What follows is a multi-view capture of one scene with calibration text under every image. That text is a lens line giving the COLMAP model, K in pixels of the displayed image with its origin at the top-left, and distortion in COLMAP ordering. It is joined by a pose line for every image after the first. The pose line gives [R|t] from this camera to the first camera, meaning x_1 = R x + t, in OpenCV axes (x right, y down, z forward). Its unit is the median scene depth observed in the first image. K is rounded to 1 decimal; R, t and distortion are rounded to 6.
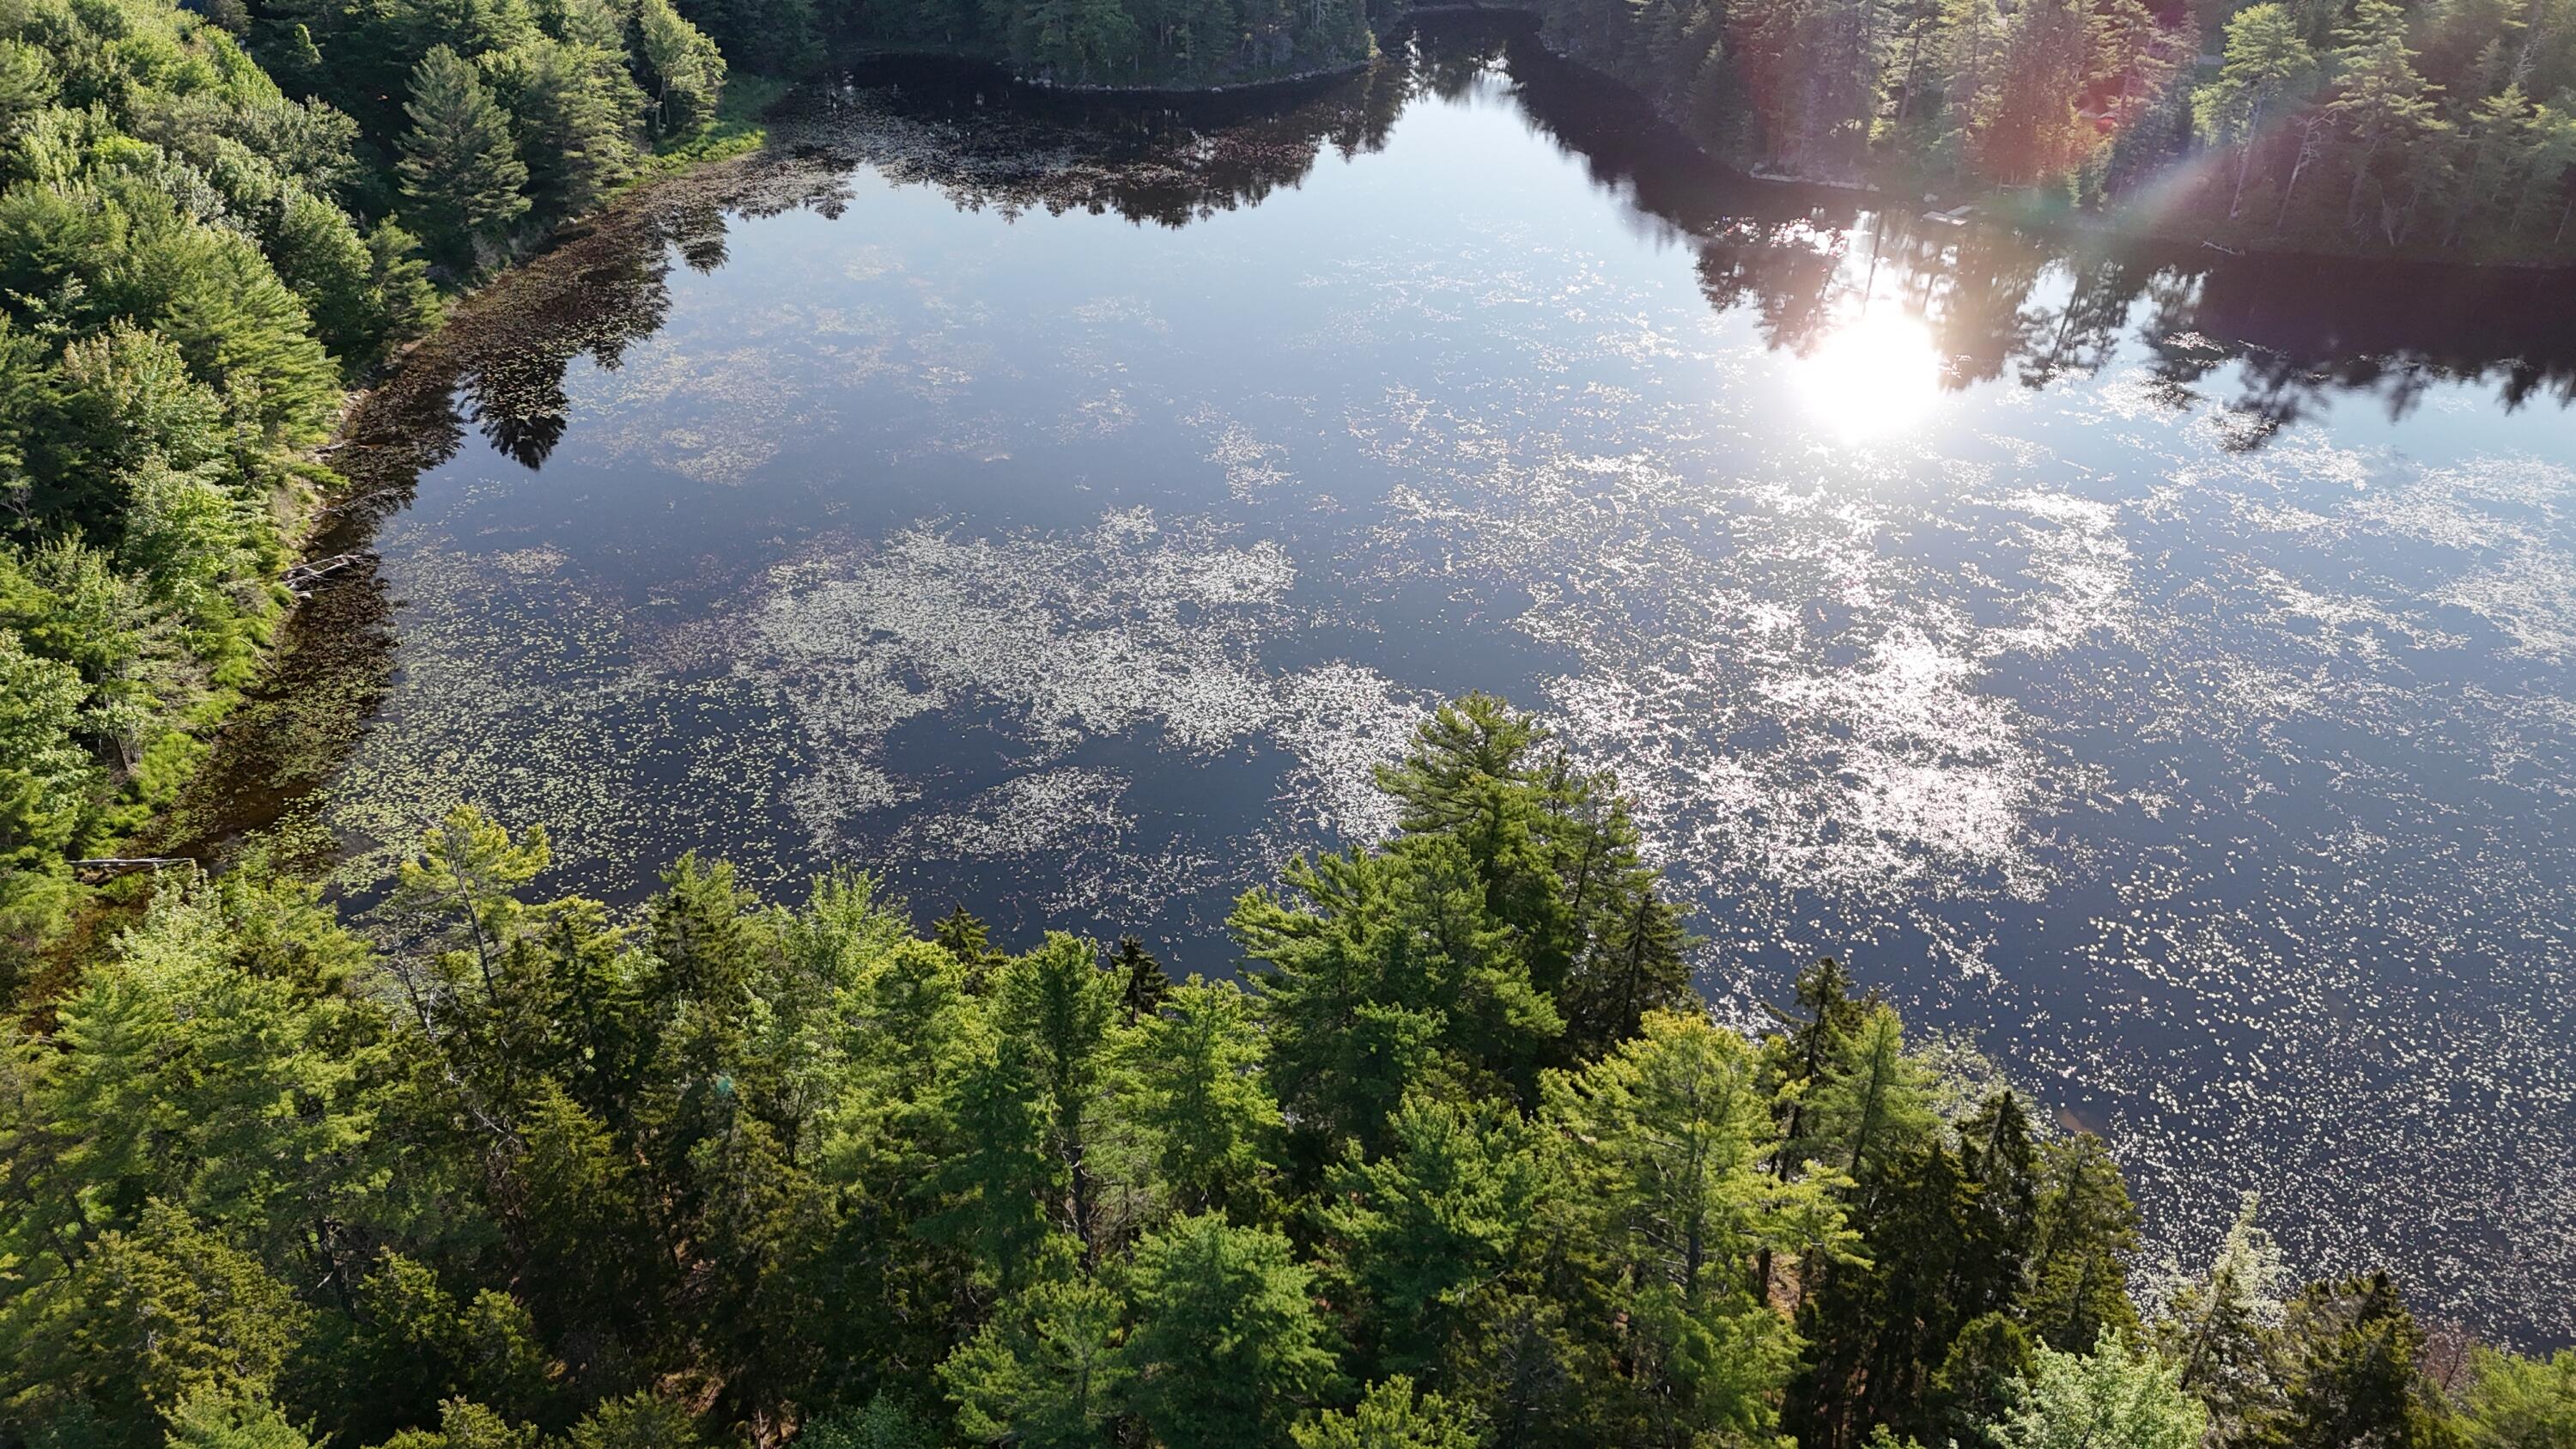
lens RADIAL K [[1896.0, 0, 1287.2], [0, 1896.0, 727.2], [0, 0, 1]] dist [0.079635, -0.085273]
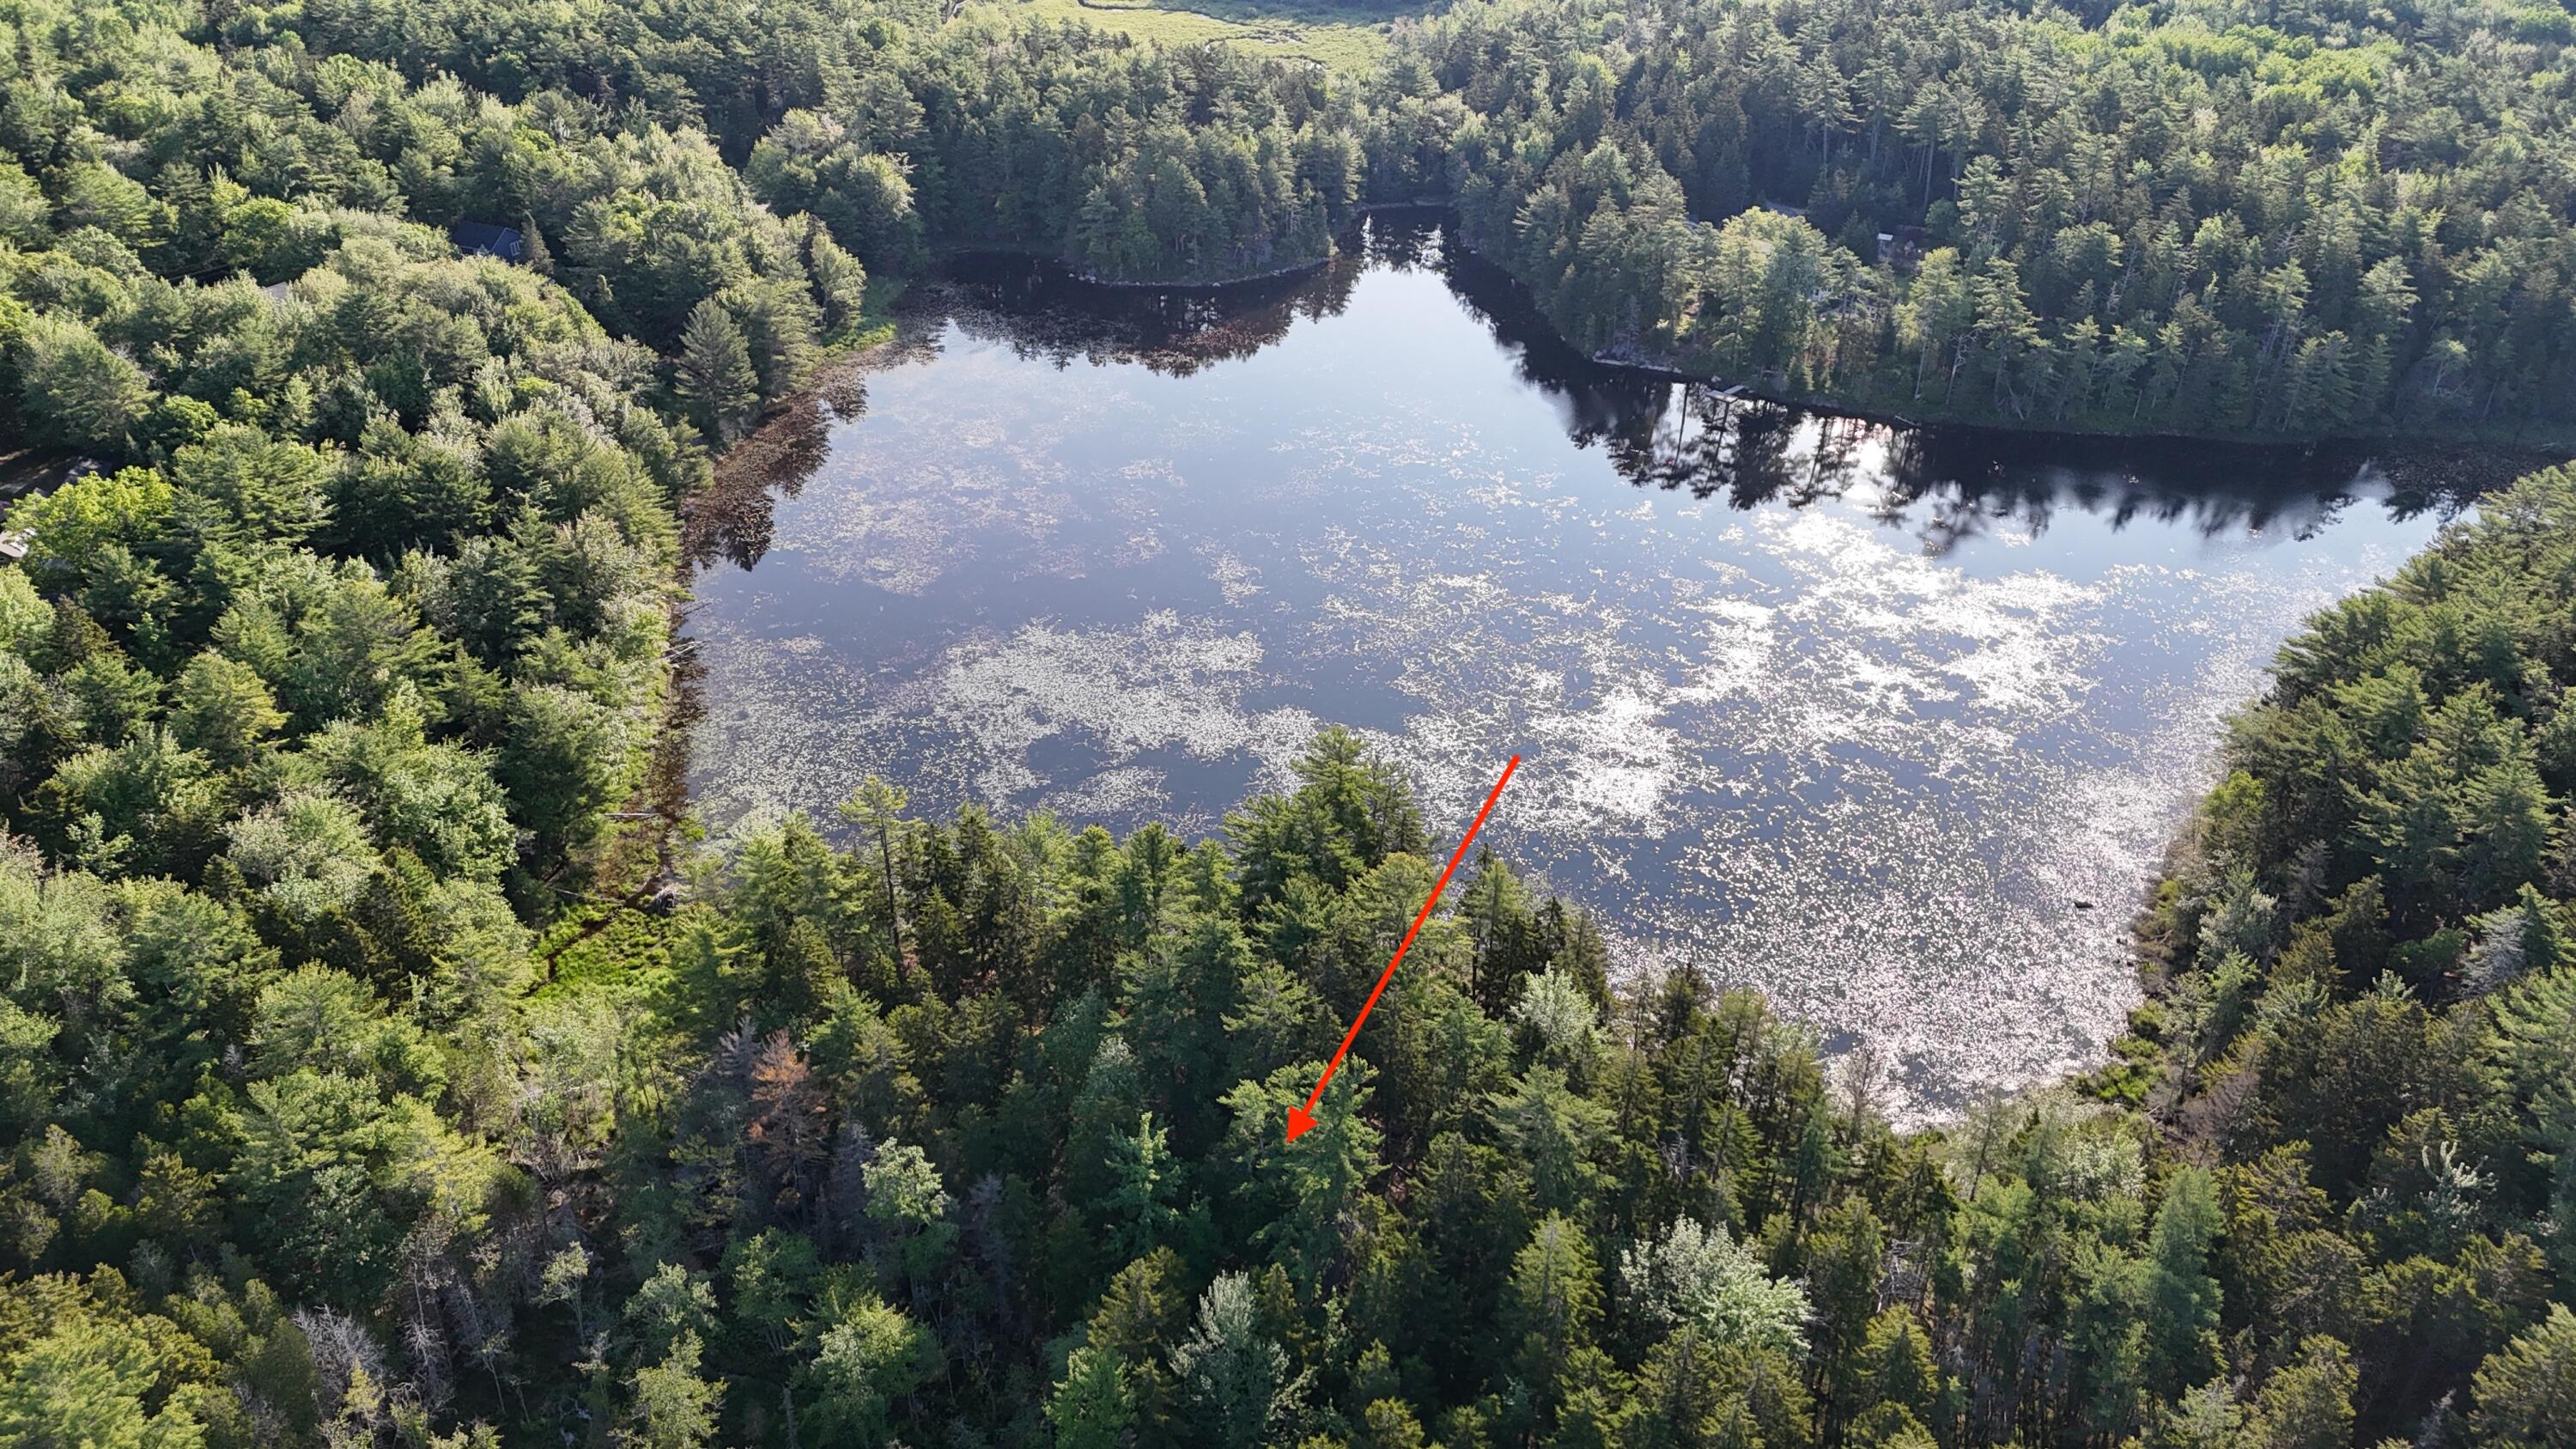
lens RADIAL K [[1896.0, 0, 1279.3], [0, 1896.0, 725.9], [0, 0, 1]] dist [0.079635, -0.085273]
pose [[0.999993, 0.001688, -0.003244, 0.024674], [-0.001744, 0.999848, -0.017320, 0.011908], [0.003214, 0.017325, 0.999845, -0.676903]]
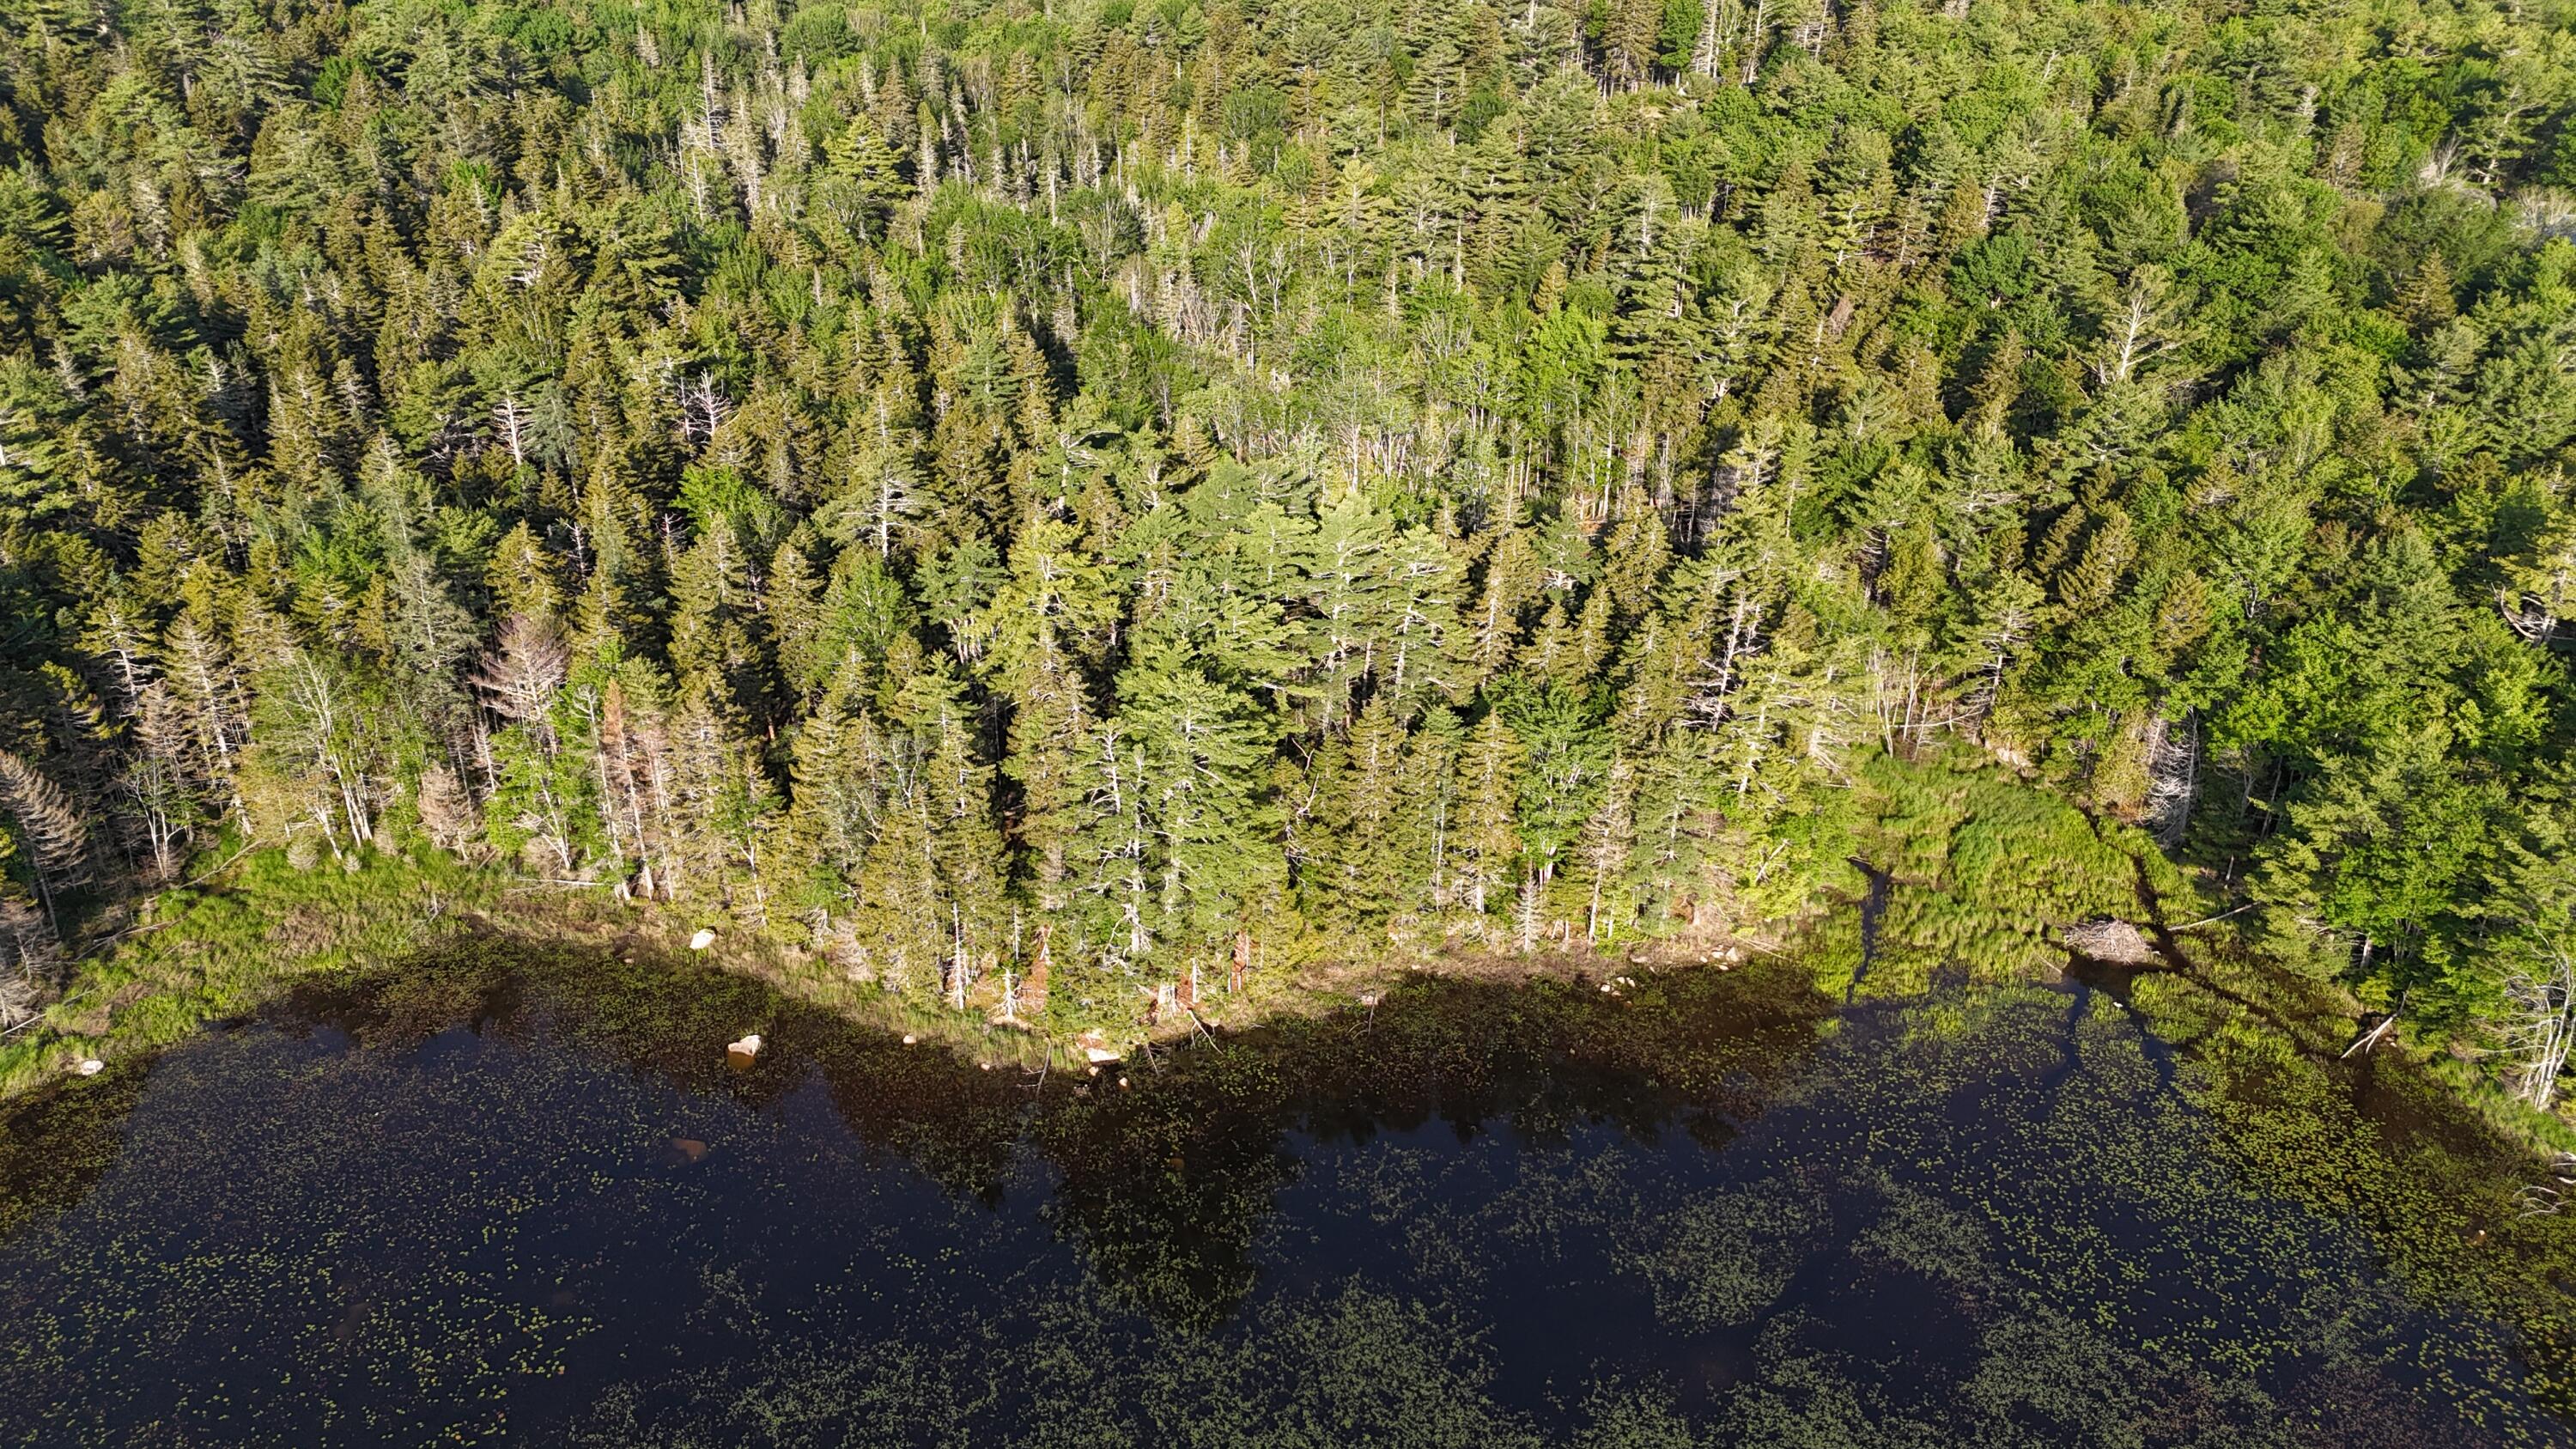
lens RADIAL K [[1896.0, 0, 1299.8], [0, 1896.0, 724.3], [0, 0, 1]] dist [0.079635, -0.085273]
pose [[-0.957490, 0.102670, -0.269577, 0.239044], [-0.182331, 0.508768, 0.841374, -0.695180], [0.223536, 0.854760, -0.468420, 0.987268]]
